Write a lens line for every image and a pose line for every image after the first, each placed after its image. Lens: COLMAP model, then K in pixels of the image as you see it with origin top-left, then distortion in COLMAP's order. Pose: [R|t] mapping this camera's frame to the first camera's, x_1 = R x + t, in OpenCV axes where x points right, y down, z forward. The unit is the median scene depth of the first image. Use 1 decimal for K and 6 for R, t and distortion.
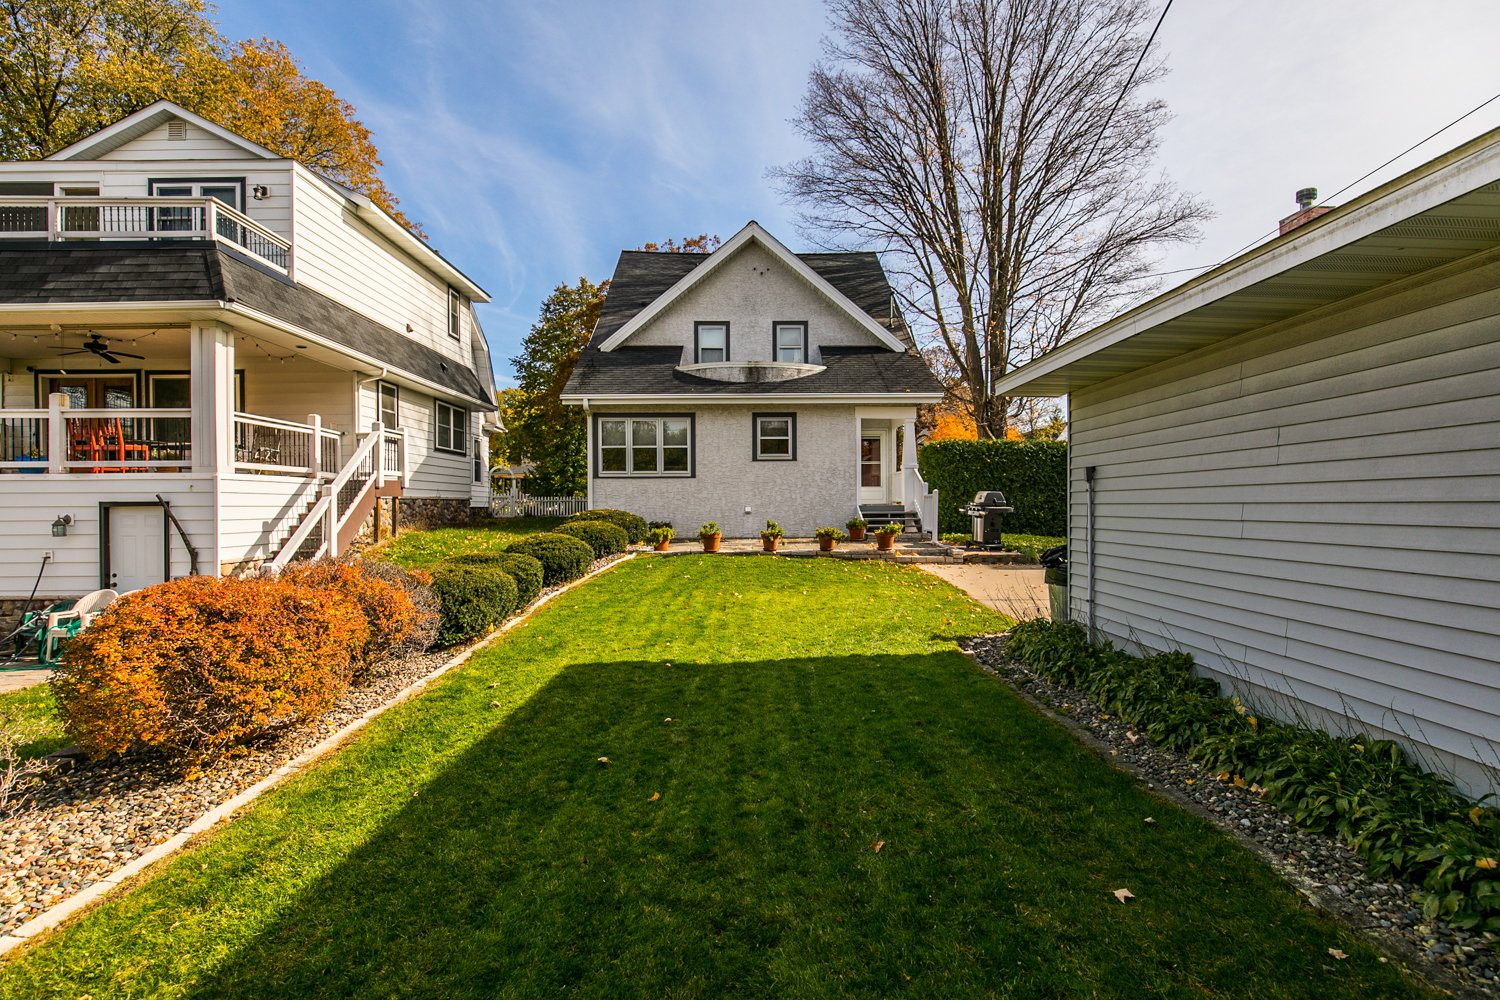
lens RADIAL K [[681.7, 0, 758.0], [0, 681.7, 507.3], [0, 0, 1]] dist [-0.015526, 0.000923]
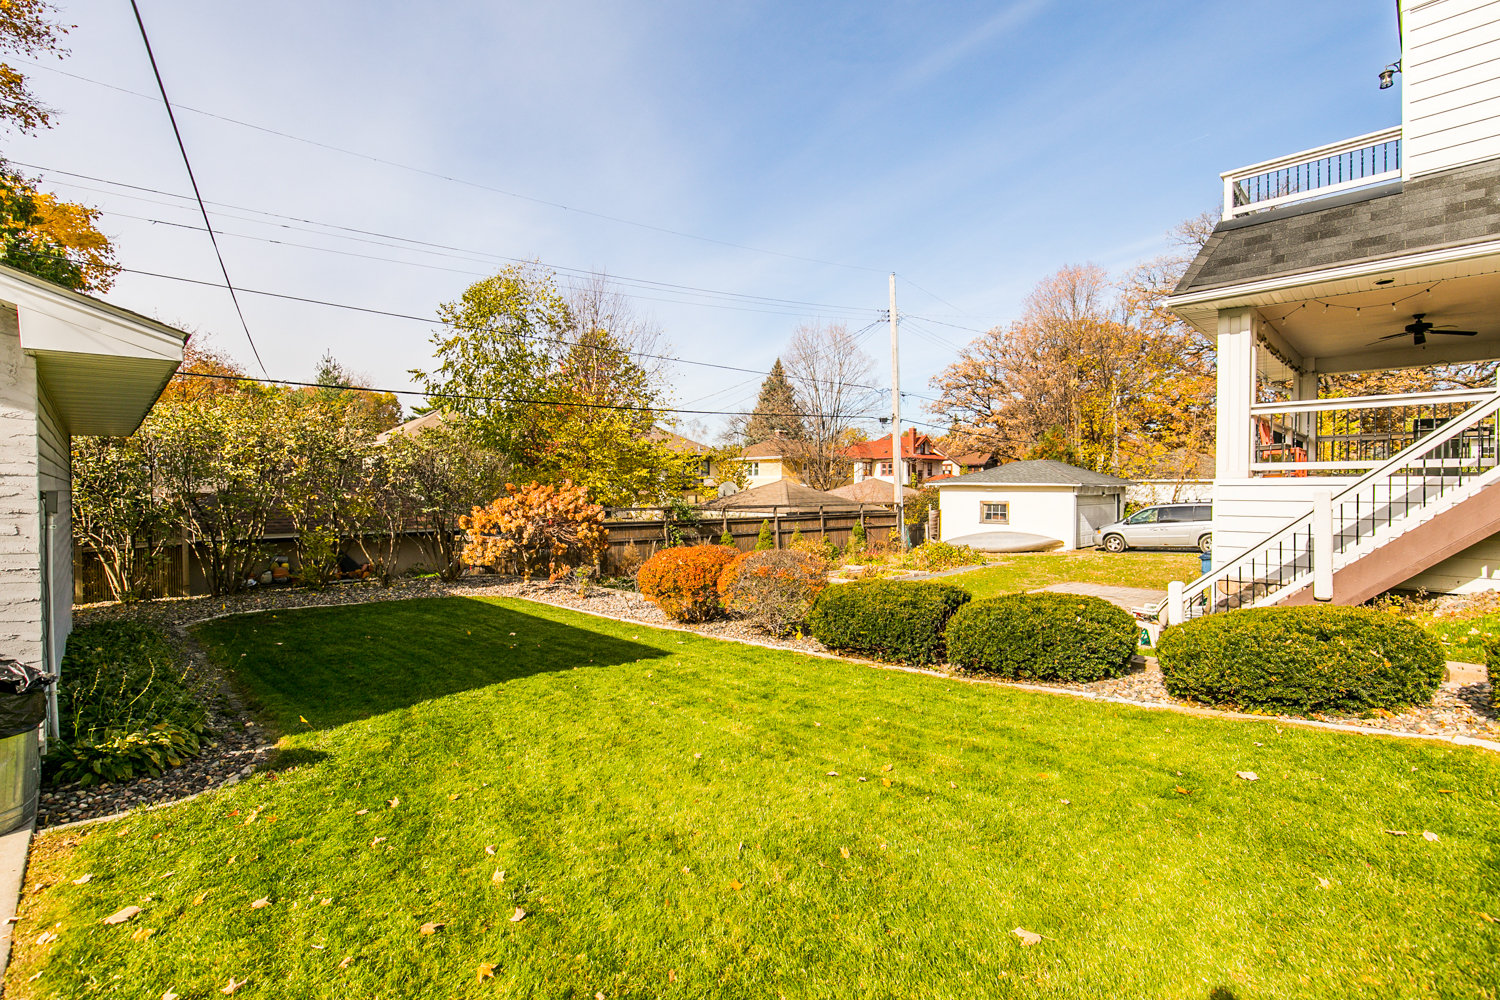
lens RADIAL K [[681.7, 0, 726.9], [0, 681.7, 503.0], [0, 0, 1]] dist [-0.015526, 0.000923]
pose [[-0.752557, 0.014737, -0.658363, 0.174400], [-0.002535, 0.999677, 0.025275, -0.023117], [0.658523, 0.020690, -0.752276, 0.740778]]
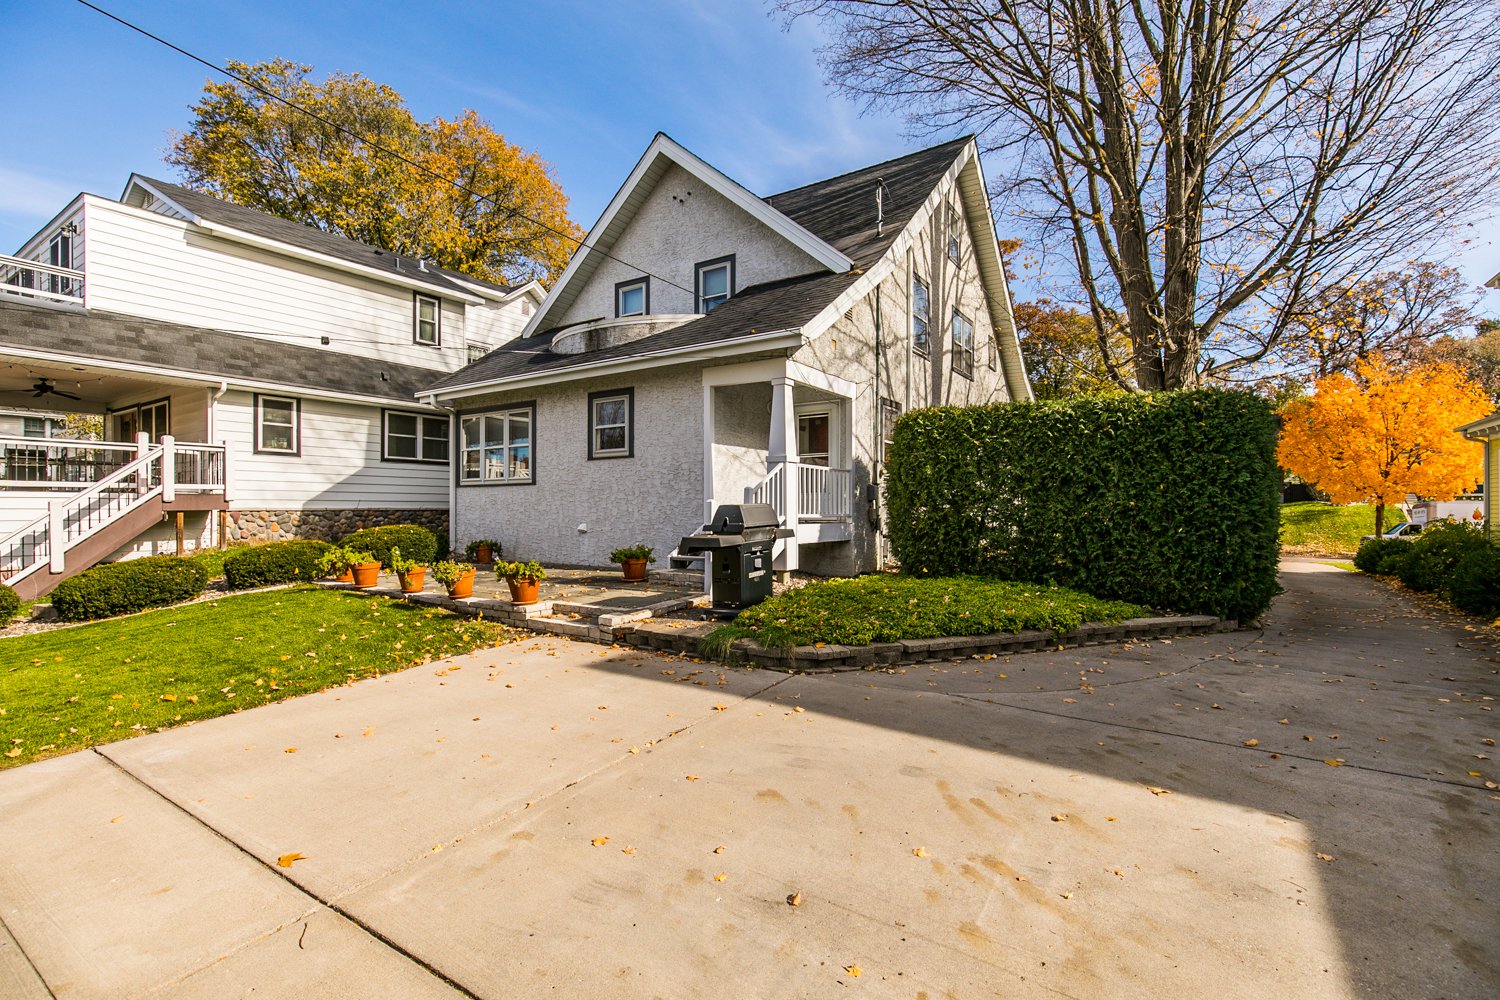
lens RADIAL K [[681.7, 0, 766.6], [0, 681.7, 510.1], [0, 0, 1]] dist [-0.015526, 0.000923]
pose [[0.825587, 0.004488, -0.564257, 0.554468], [-0.006181, 0.999980, -0.001090, -0.015200], [0.564241, 0.004387, 0.825599, 0.510374]]
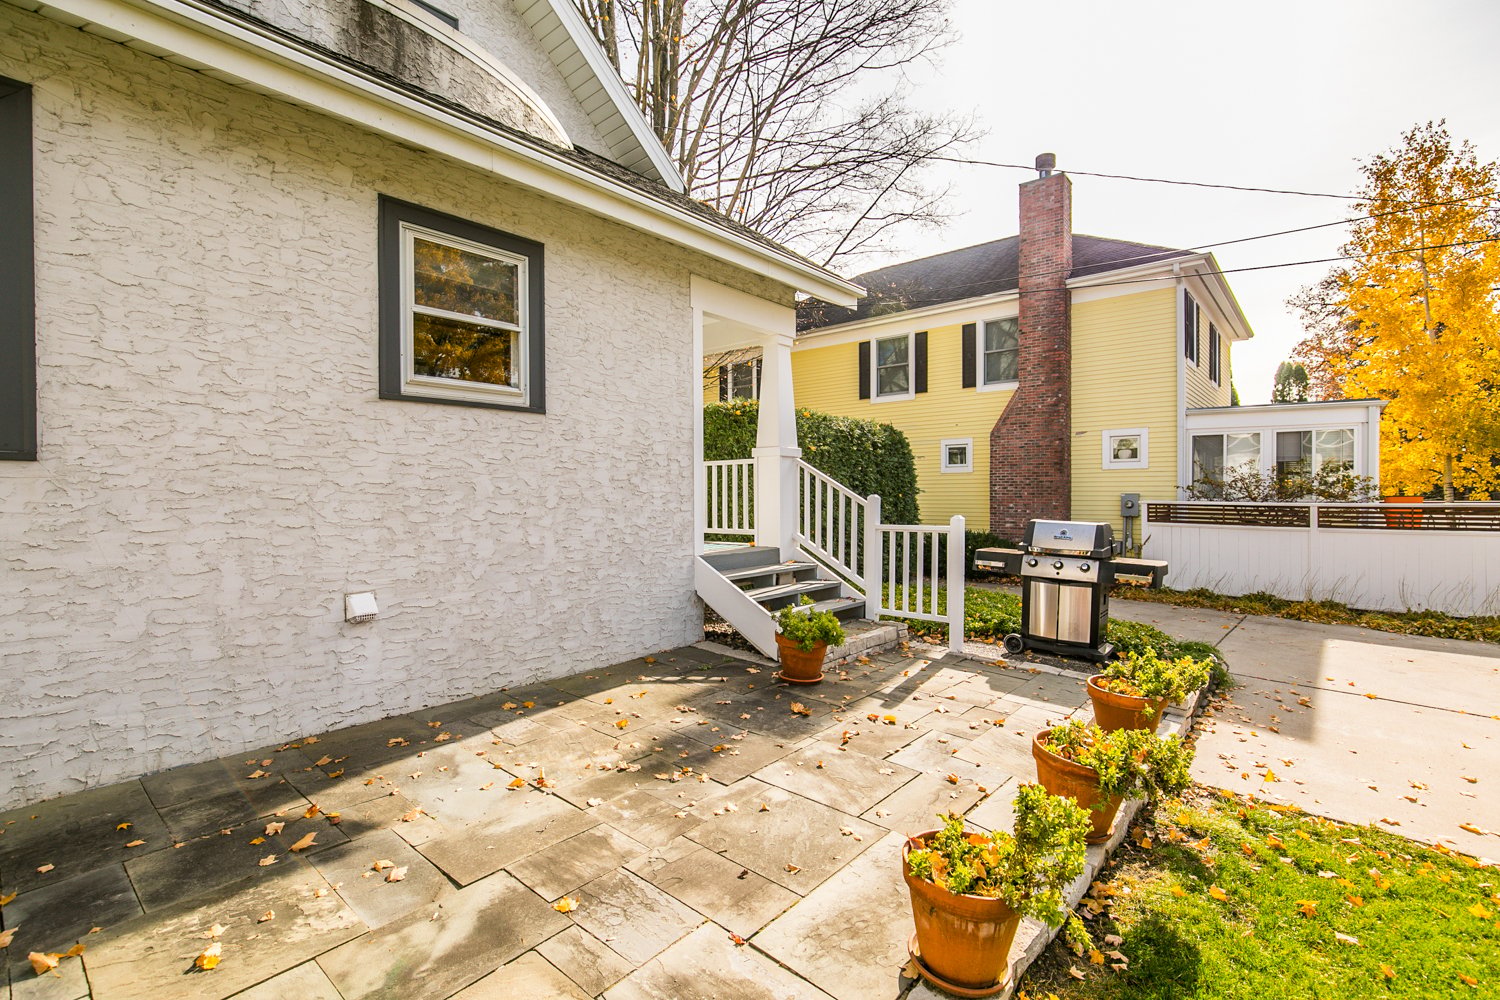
lens RADIAL K [[681.7, 0, 754.4], [0, 681.7, 502.2], [0, 0, 1]] dist [-0.015526, 0.000923]
pose [[0.670927, -0.007874, 0.741481, -0.095525], [0.000083, 0.999944, 0.010544, -0.034325], [-0.741523, -0.007013, 0.670891, 0.743986]]
